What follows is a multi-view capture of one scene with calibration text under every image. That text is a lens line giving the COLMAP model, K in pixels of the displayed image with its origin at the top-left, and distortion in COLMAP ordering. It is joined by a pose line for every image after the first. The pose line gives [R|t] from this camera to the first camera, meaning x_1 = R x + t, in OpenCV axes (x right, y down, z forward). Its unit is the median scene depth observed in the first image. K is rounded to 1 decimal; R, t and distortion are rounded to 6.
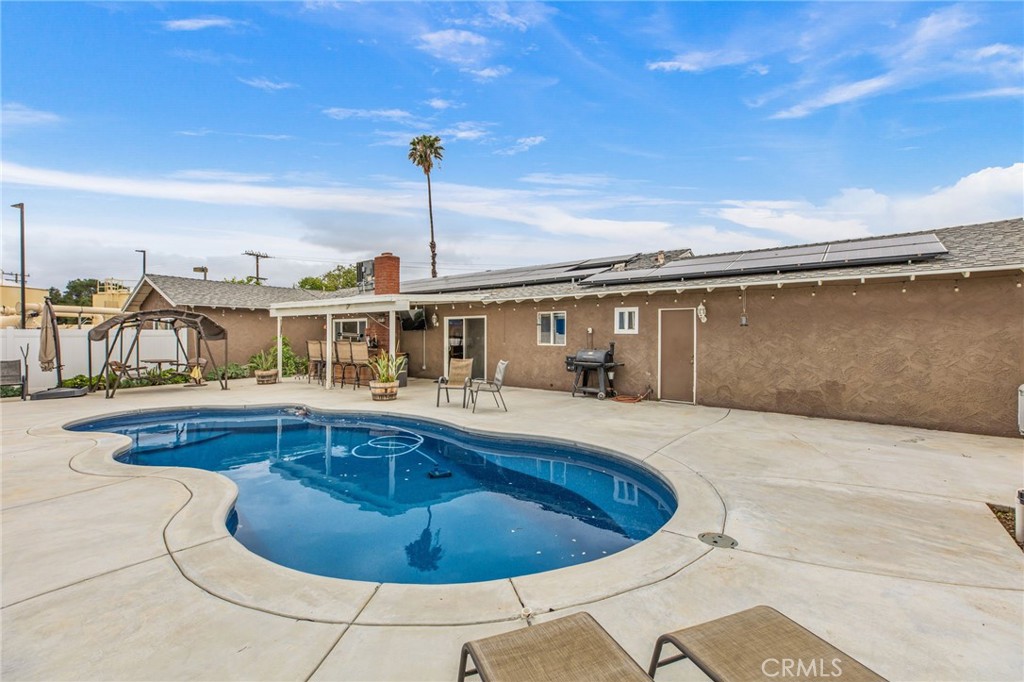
lens RADIAL K [[455.3, 0, 509.5], [0, 455.3, 335.2], [0, 0, 1]] dist [0.001464, 0.000248]
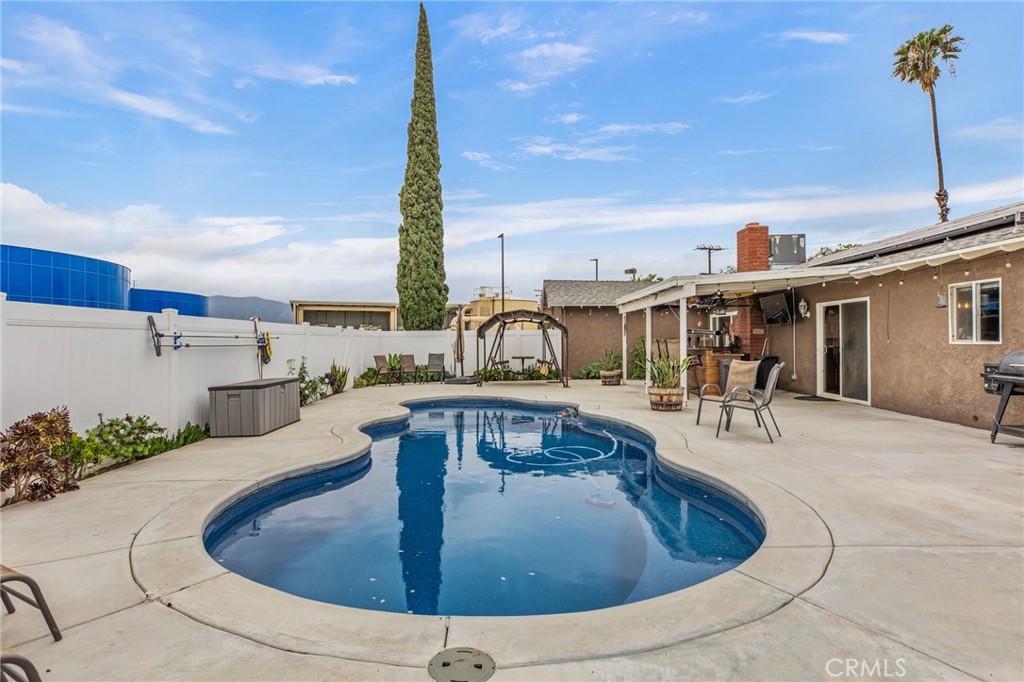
lens RADIAL K [[544.2, 0, 507.9], [0, 544.2, 339.8], [0, 0, 1]] dist [-0.001742, 0.000816]
pose [[0.611795, -0.003504, -0.791009, 0.226257], [0.004460, 0.999990, -0.000981, 0.013601], [0.791004, -0.002927, 0.611804, 0.145563]]
